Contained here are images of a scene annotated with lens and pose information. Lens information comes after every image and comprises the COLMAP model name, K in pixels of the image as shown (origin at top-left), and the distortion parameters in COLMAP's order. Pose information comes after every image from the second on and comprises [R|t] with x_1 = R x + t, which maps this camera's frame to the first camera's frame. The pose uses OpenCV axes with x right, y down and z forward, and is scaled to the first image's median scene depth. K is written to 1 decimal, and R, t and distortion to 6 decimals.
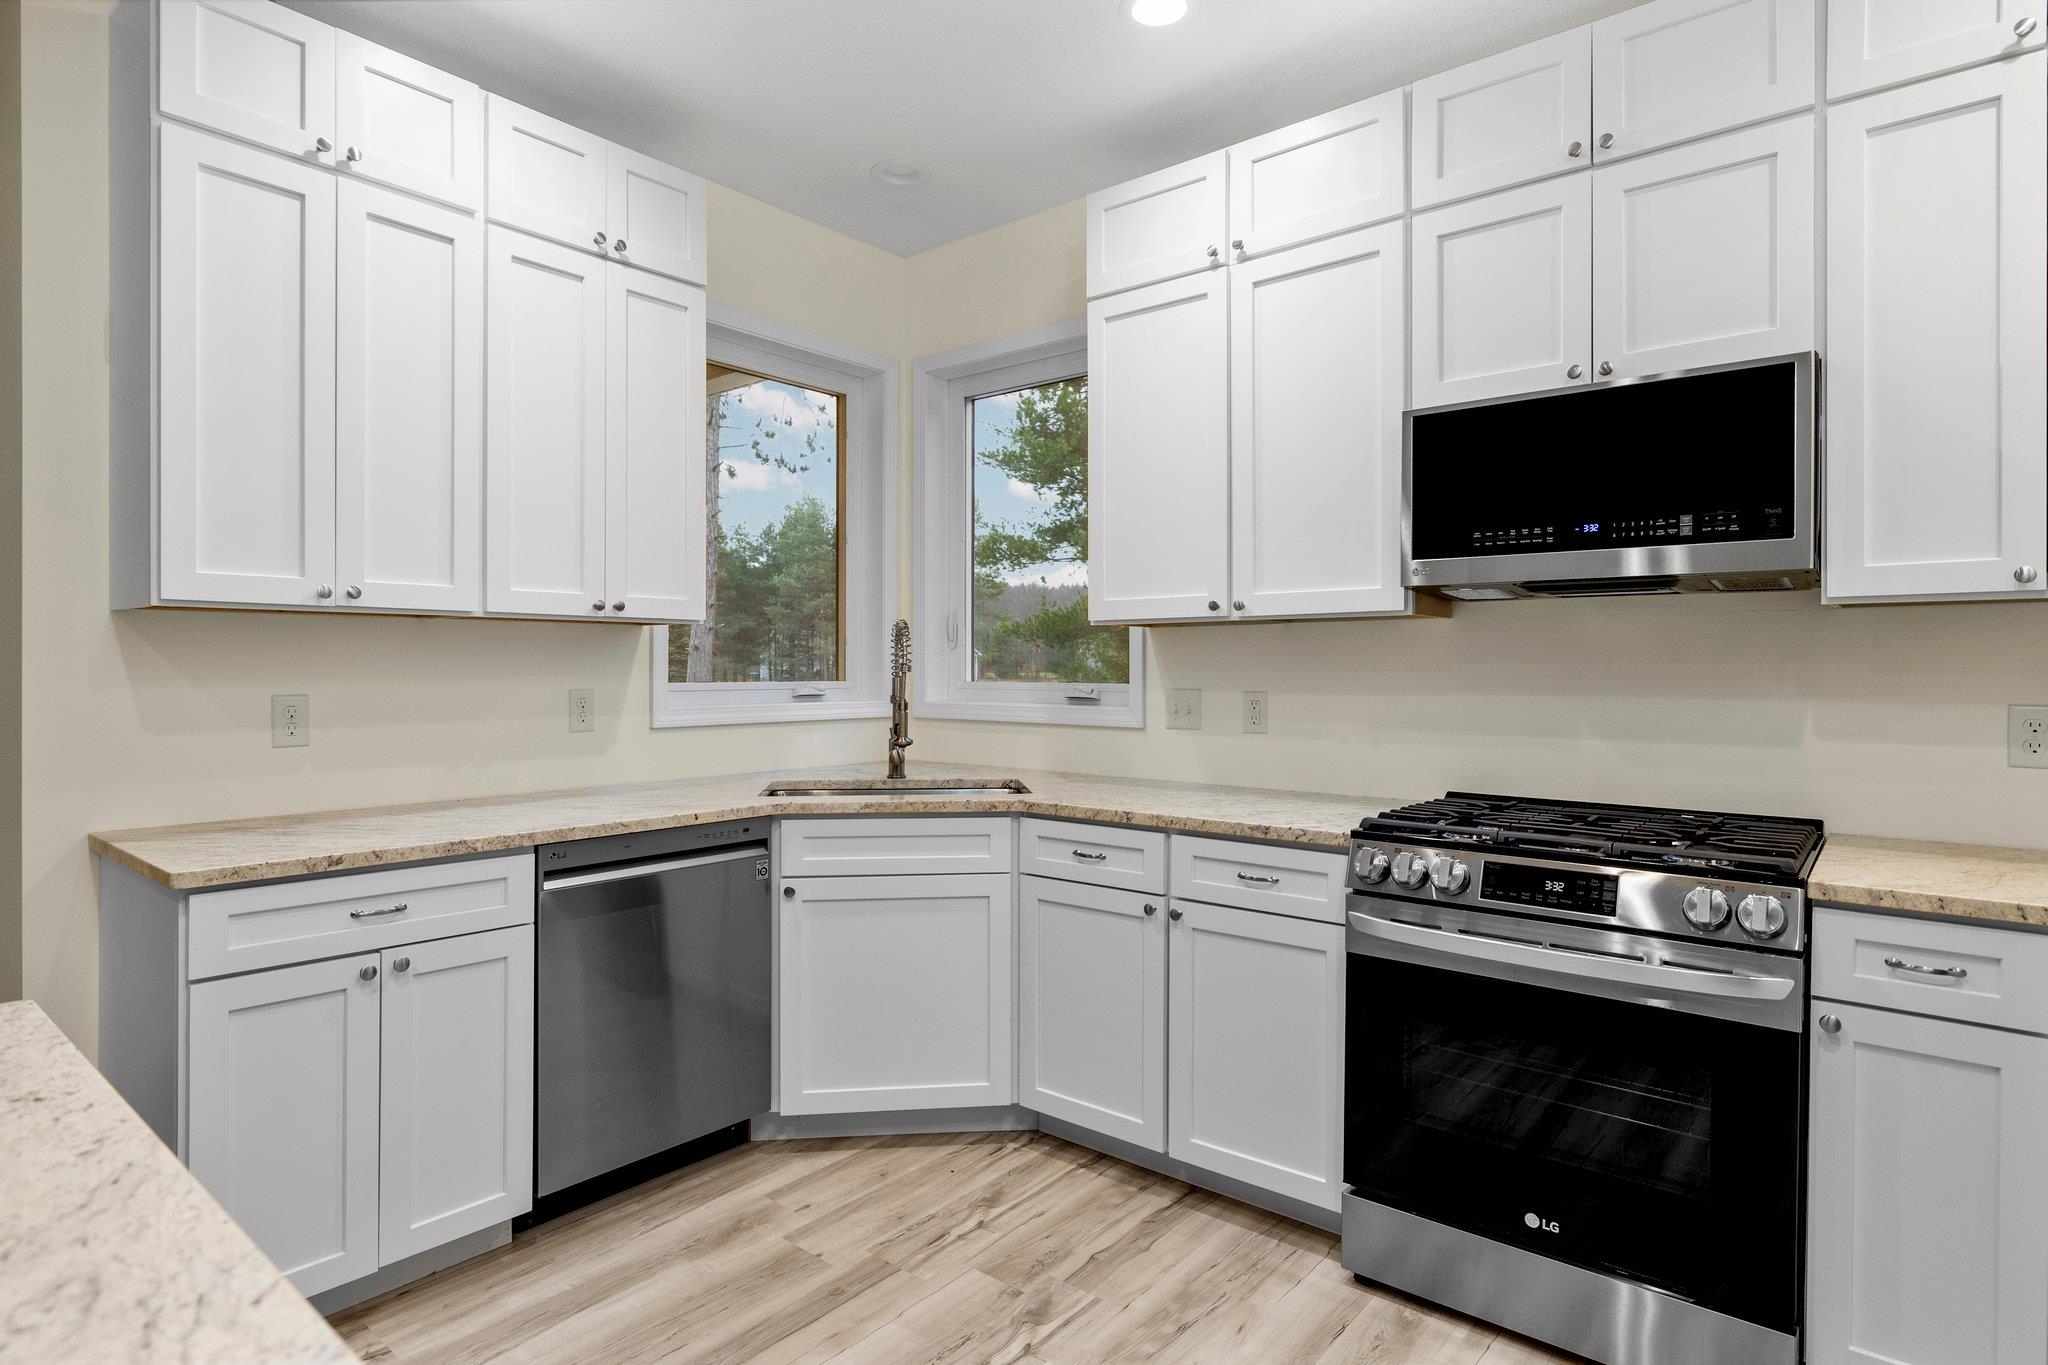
lens RADIAL K [[1110.9, 0, 1014.0], [0, 1110.9, 655.5], [0, 0, 1]] dist [0.003926, -0.000892]
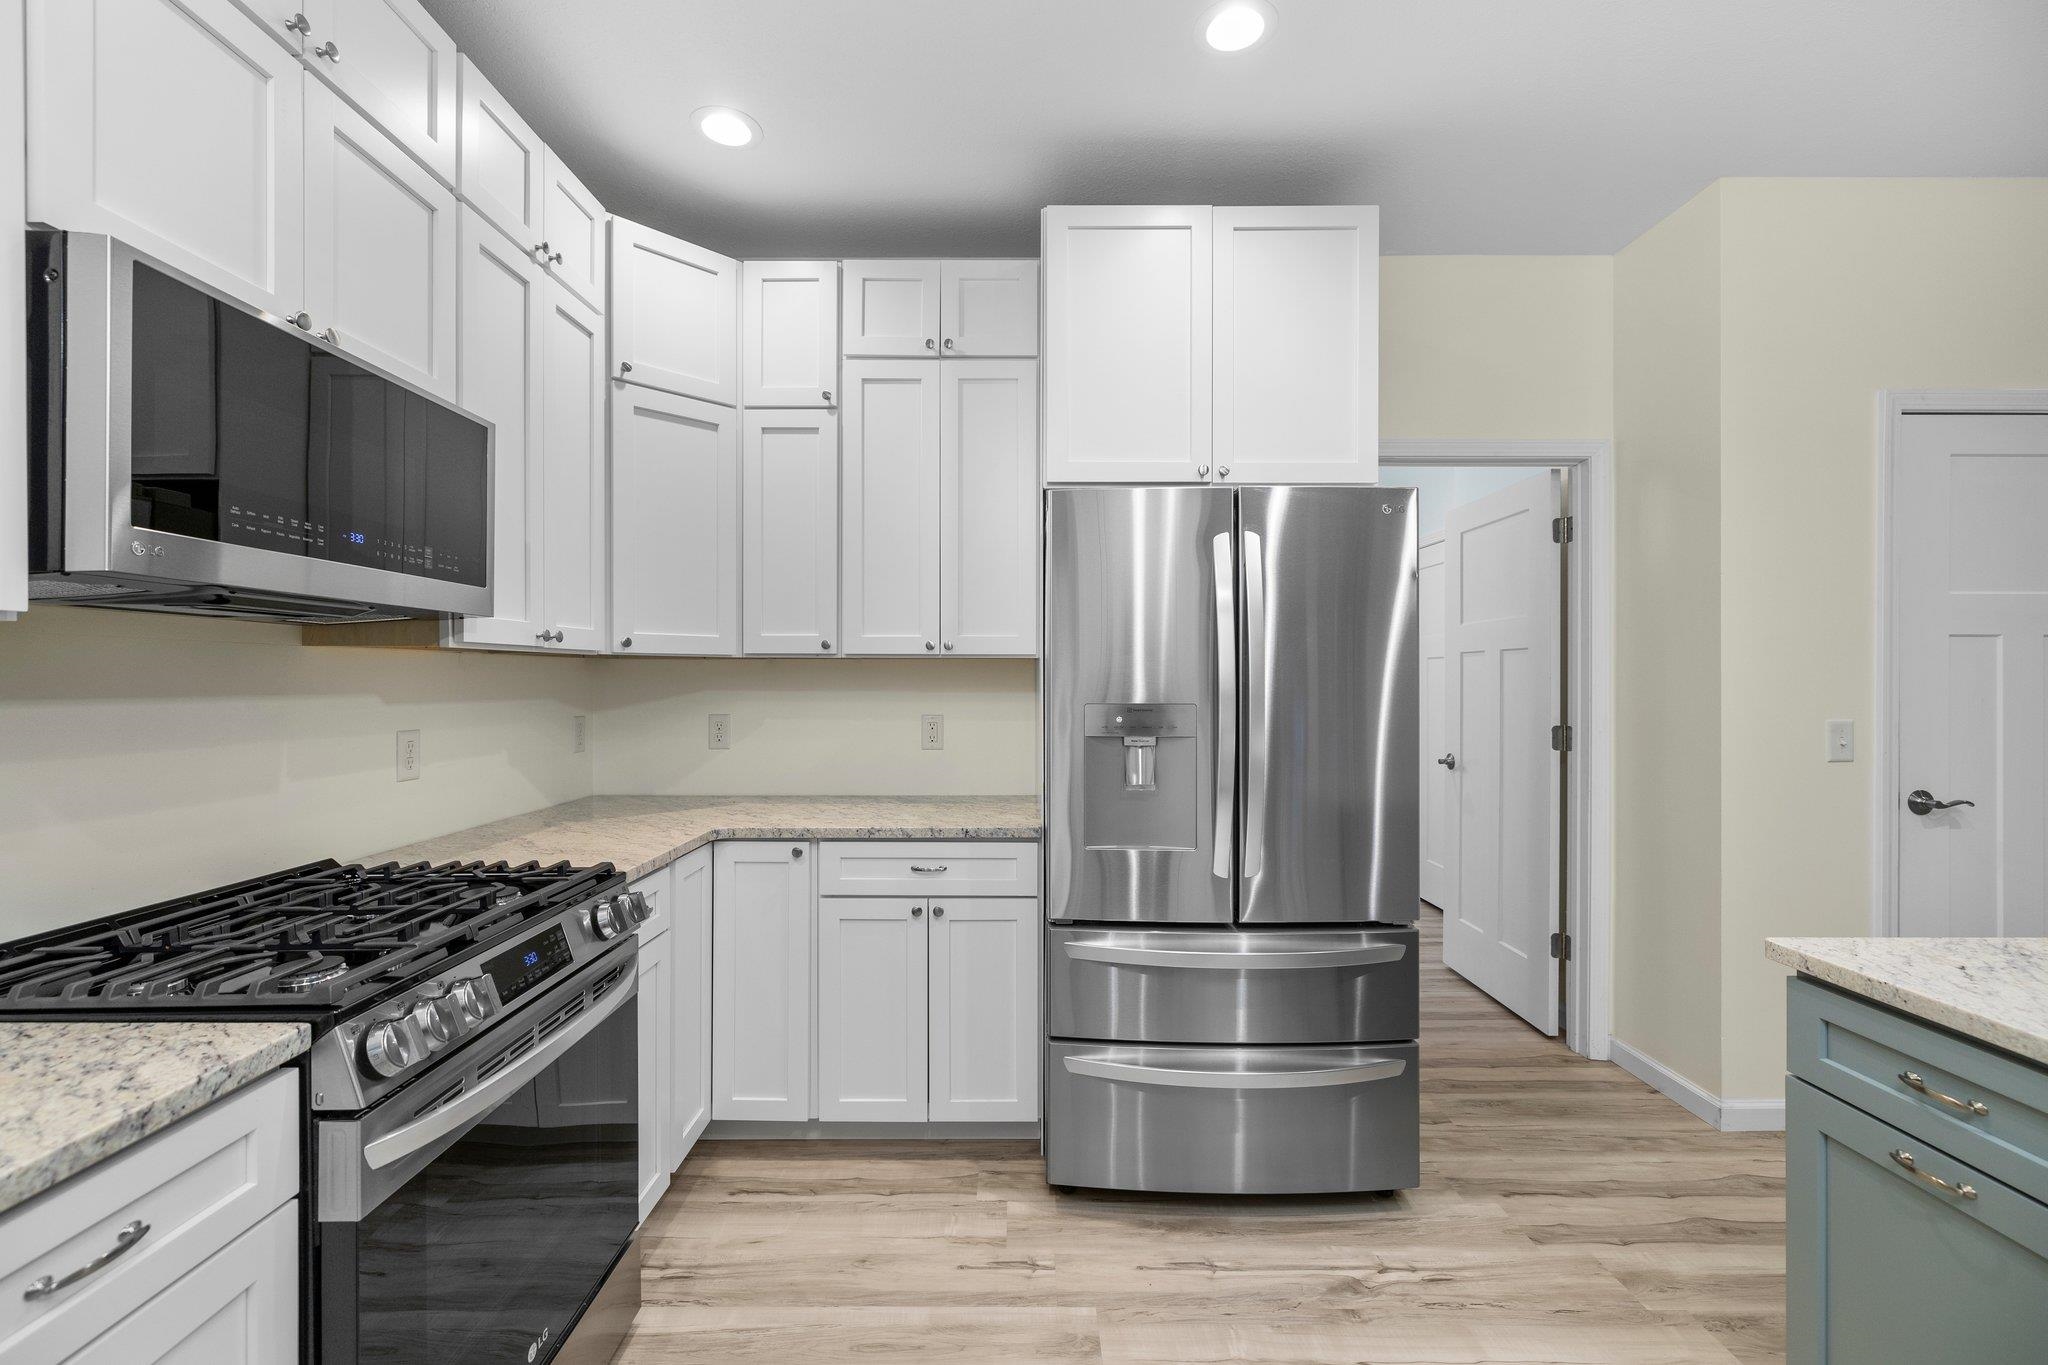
lens RADIAL K [[864.6, 0, 1018.4], [0, 864.6, 672.2], [0, 0, 1]] dist [0.001754, -0.000060]
pose [[-0.646536, 0.003320, 0.762877, -0.249158], [-0.008332, 0.999900, -0.011413, -0.013858], [-0.762838, -0.013735, -0.646443, 0.973858]]
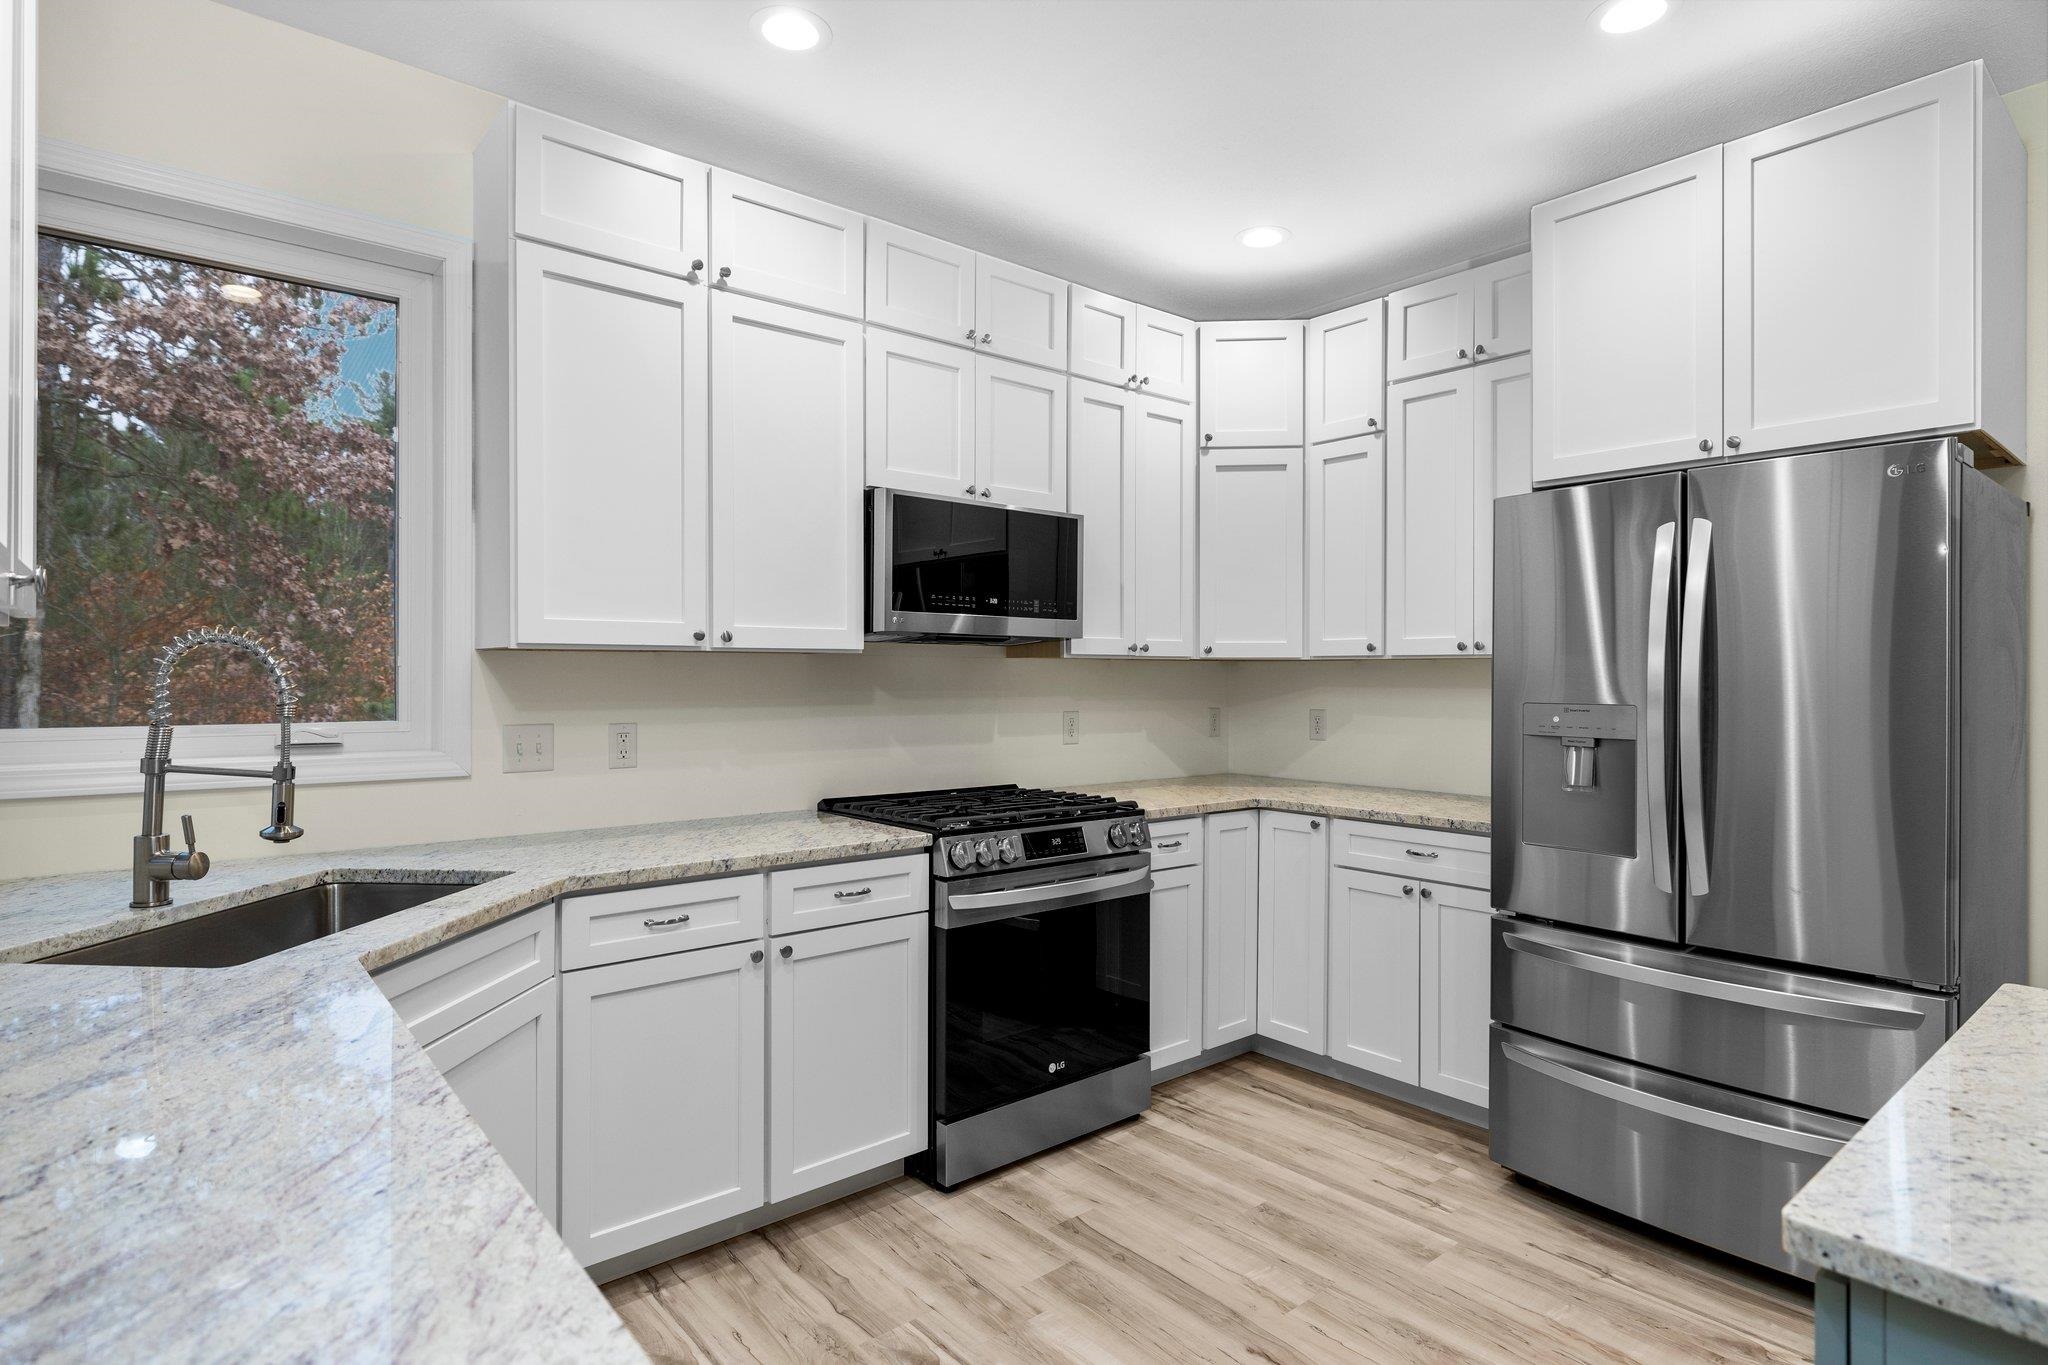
lens RADIAL K [[1068.7, 0, 1031.8], [0, 1068.7, 650.6], [0, 0, 1]] dist [-0.001660, -0.000459]
pose [[0.160227, 0.022387, 0.986826, -0.816790], [-0.011683, 0.999716, -0.020782, -0.018730], [-0.987011, -0.008200, 0.160443, 0.676867]]
